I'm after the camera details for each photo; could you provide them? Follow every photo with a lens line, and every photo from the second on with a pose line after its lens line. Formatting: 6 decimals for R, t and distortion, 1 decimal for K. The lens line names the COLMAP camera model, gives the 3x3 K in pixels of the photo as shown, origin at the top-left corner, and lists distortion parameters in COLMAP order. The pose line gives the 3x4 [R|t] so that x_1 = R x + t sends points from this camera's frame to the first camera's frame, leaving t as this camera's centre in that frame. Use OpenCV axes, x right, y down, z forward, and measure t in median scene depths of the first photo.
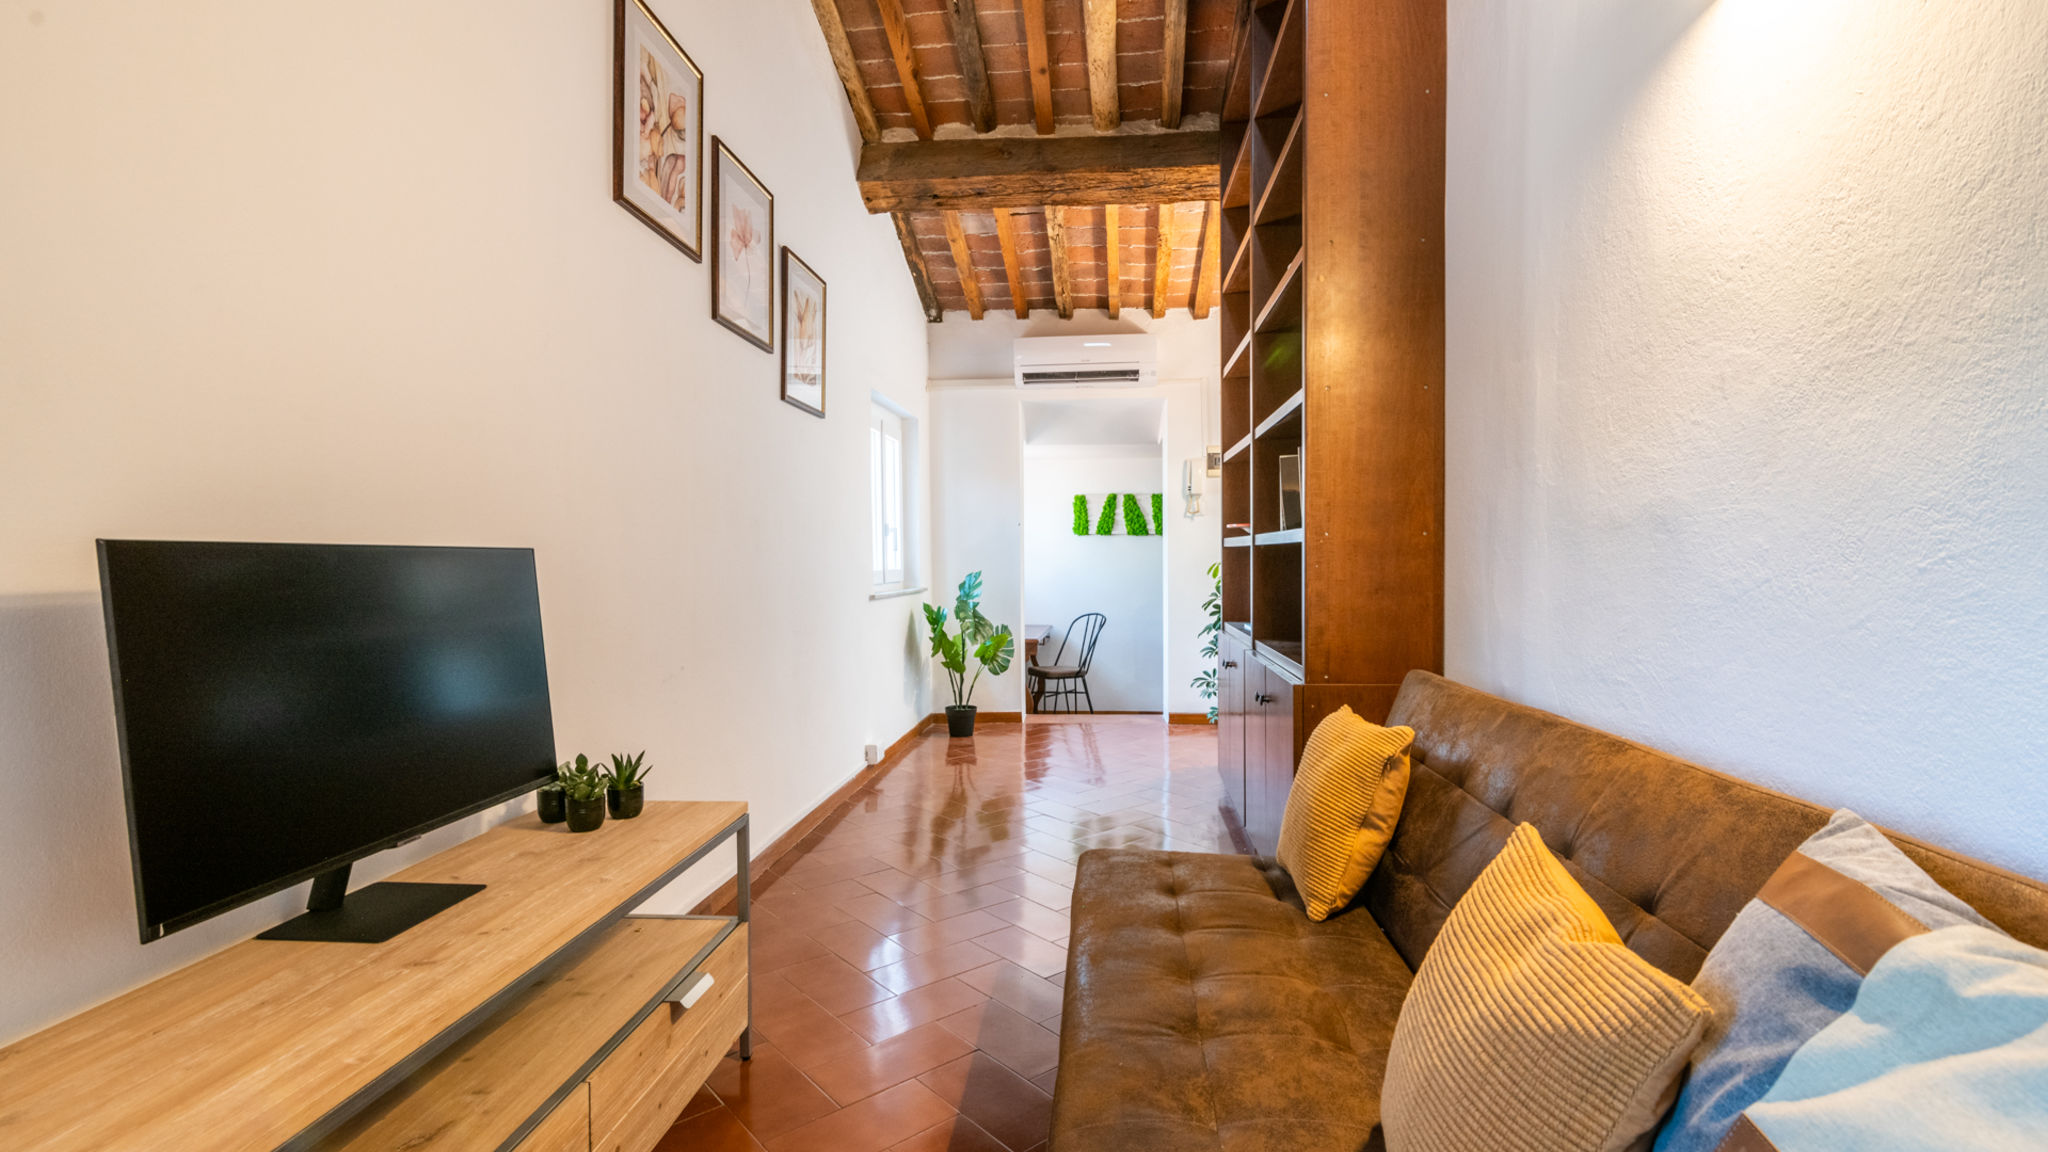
lens RADIAL K [[940.2, 0, 1043.5], [0, 940.2, 573.3], [0, 0, 1]] dist [-0.000579, 0.000822]
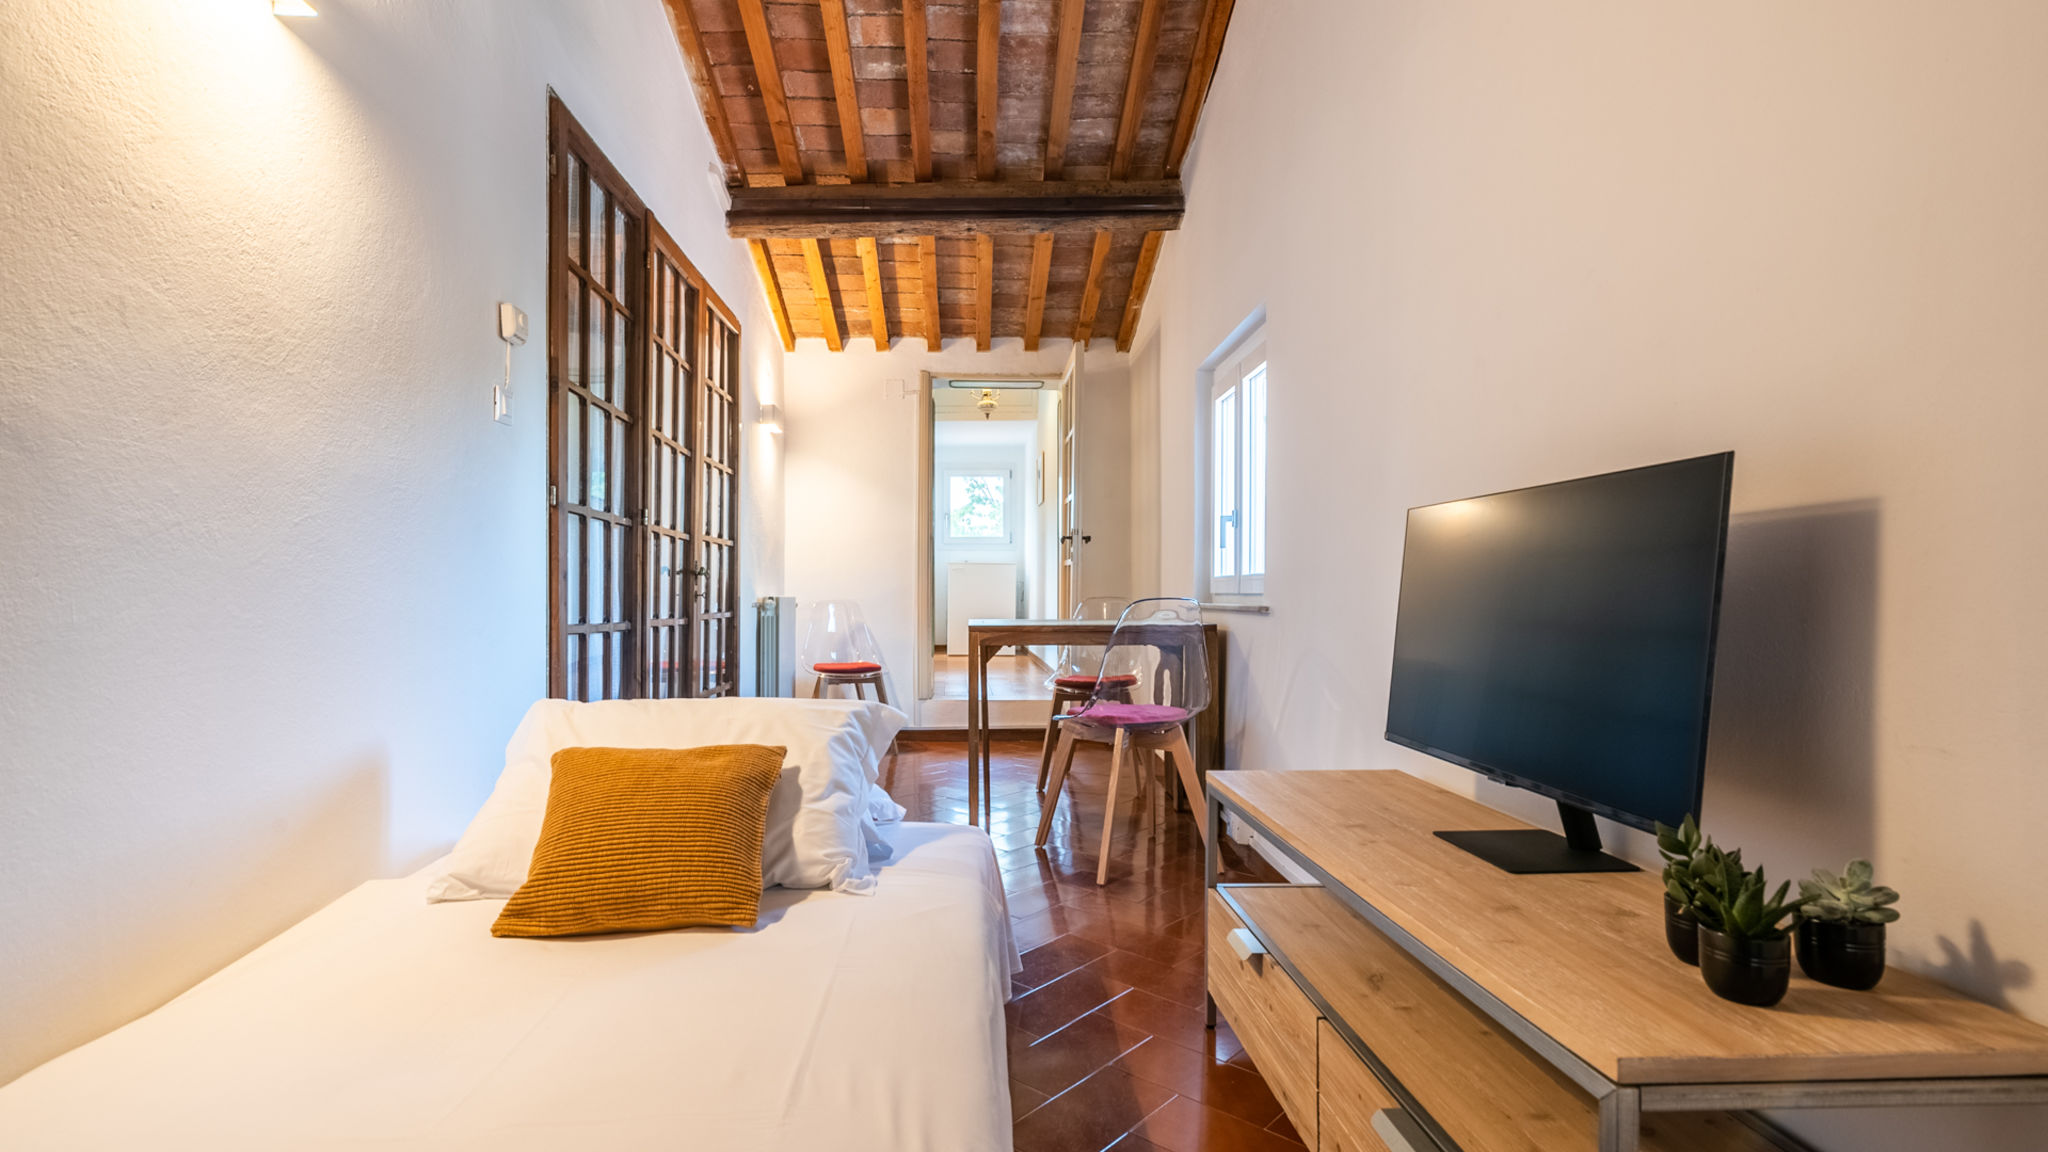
lens RADIAL K [[940.2, 0, 996.1], [0, 940.2, 583.6], [0, 0, 1]] dist [-0.000579, 0.000822]
pose [[-0.991800, 0.003933, -0.127740, -0.002526], [0.002491, 0.999931, 0.011442, 0.015642], [0.127776, 0.011030, -0.991742, 0.521323]]
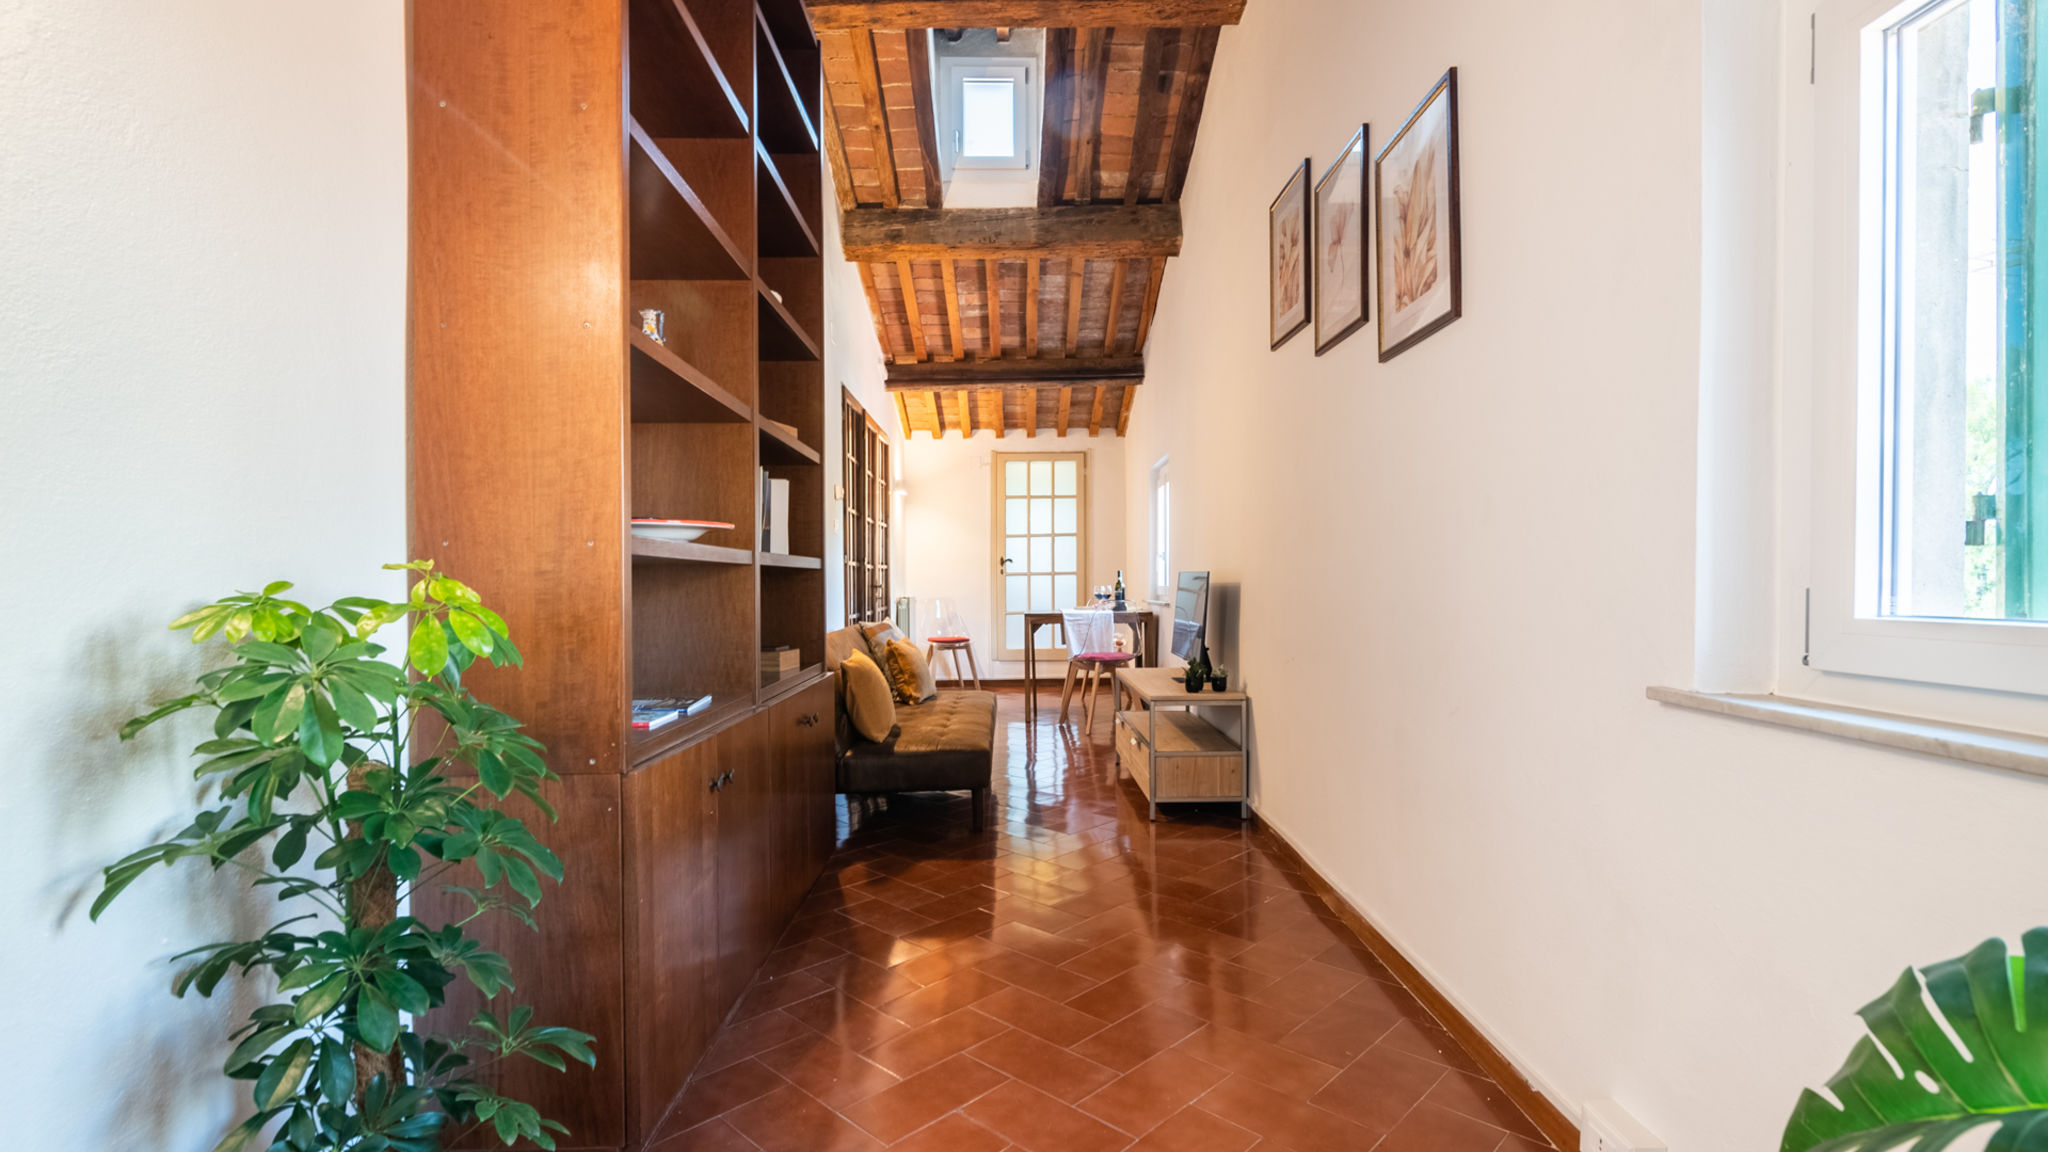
lens RADIAL K [[940.2, 0, 1025.2], [0, 940.2, 574.7], [0, 0, 1]] dist [-0.000579, 0.000822]
pose [[-0.994320, 0.014658, -0.105413, 0.072995], [0.013495, 0.999840, 0.011740, -0.017512], [0.105569, 0.010251, -0.994359, 1.195227]]
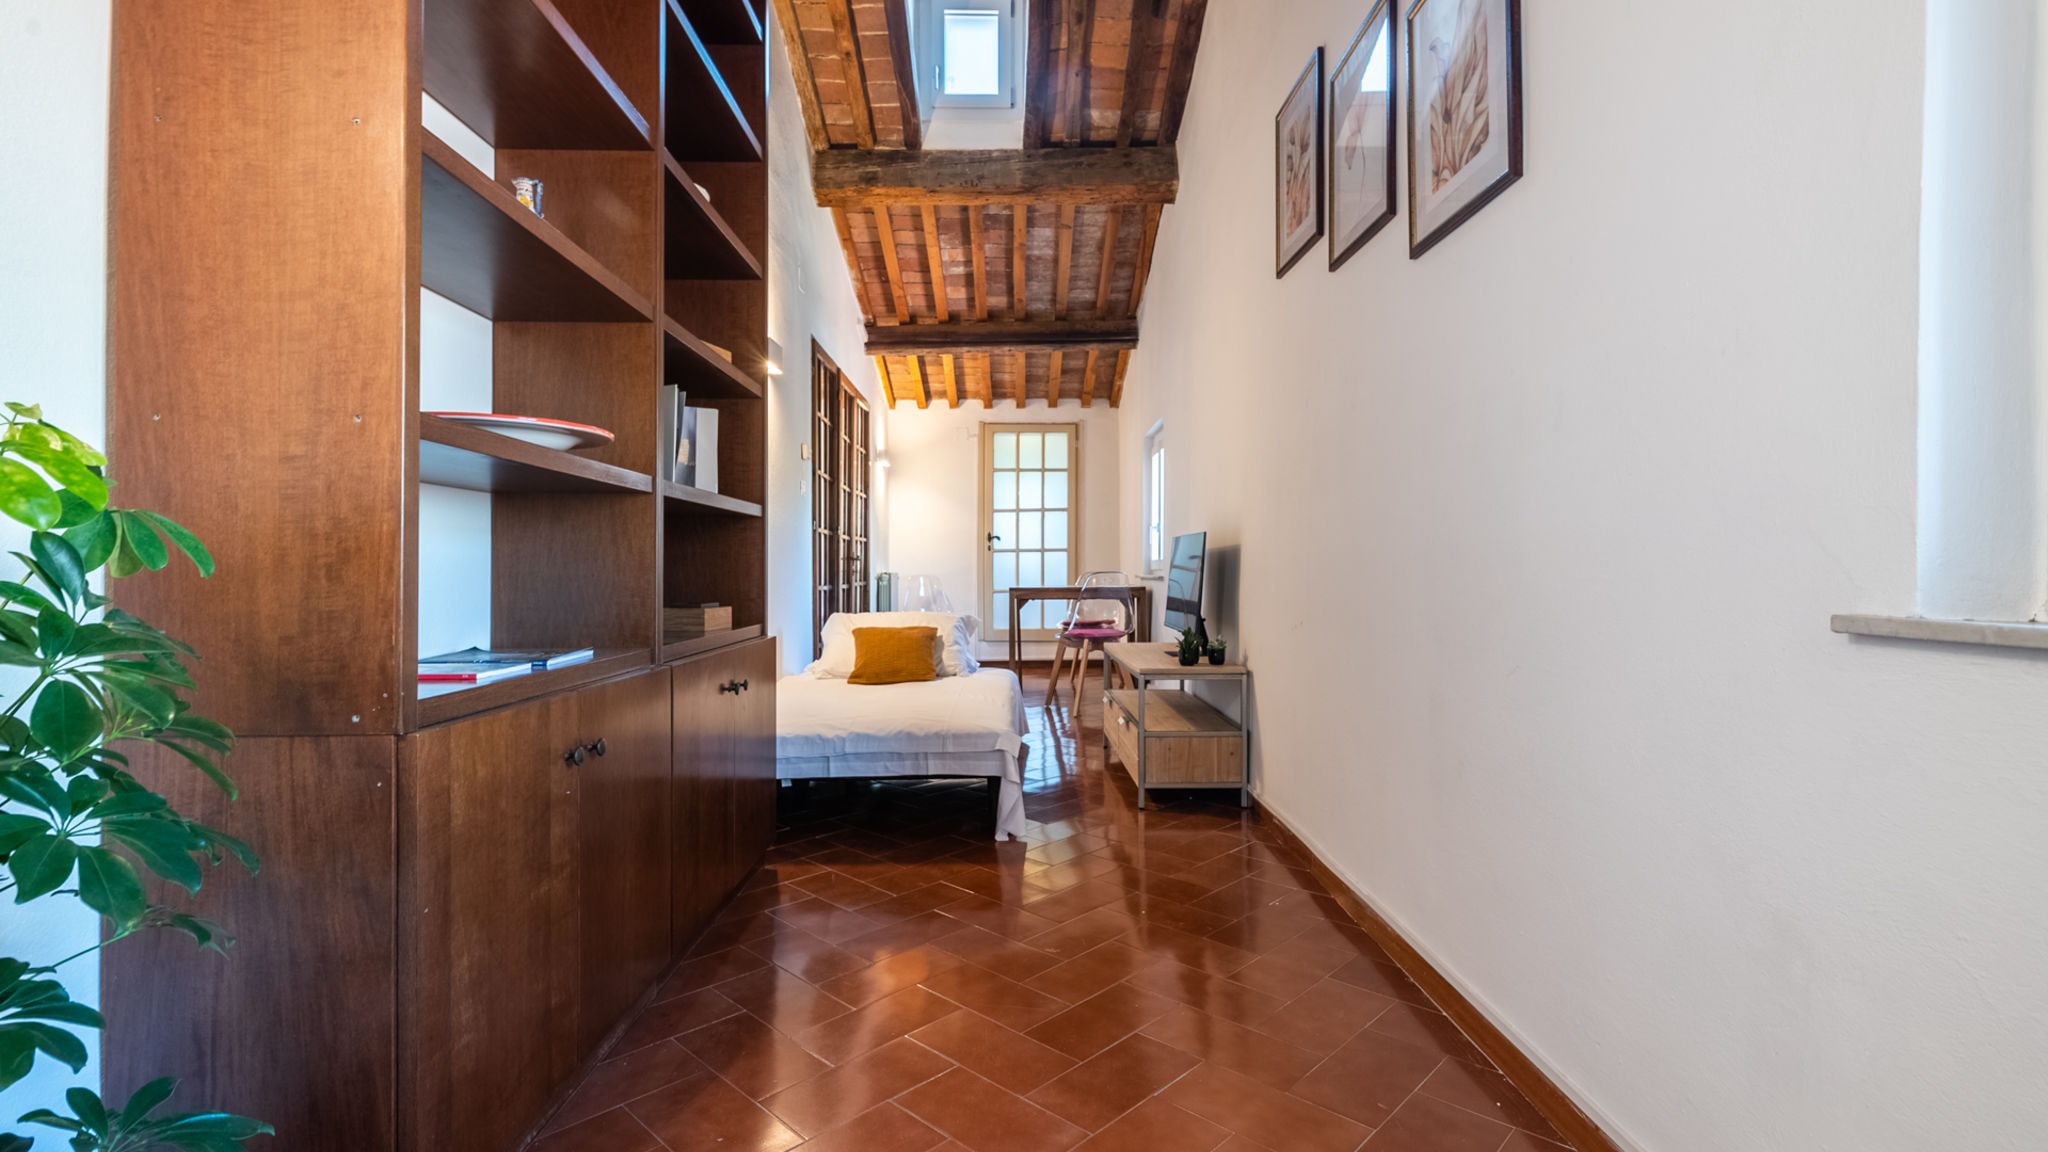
lens RADIAL K [[940.2, 0, 1023.1], [0, 940.2, 554.2], [0, 0, 1]] dist [-0.000579, 0.000822]
pose [[-0.994315, 0.007934, -0.106183, 0.047054], [0.007848, 0.999968, 0.001221, 0.008145], [0.106189, 0.000381, -0.994346, 1.111111]]
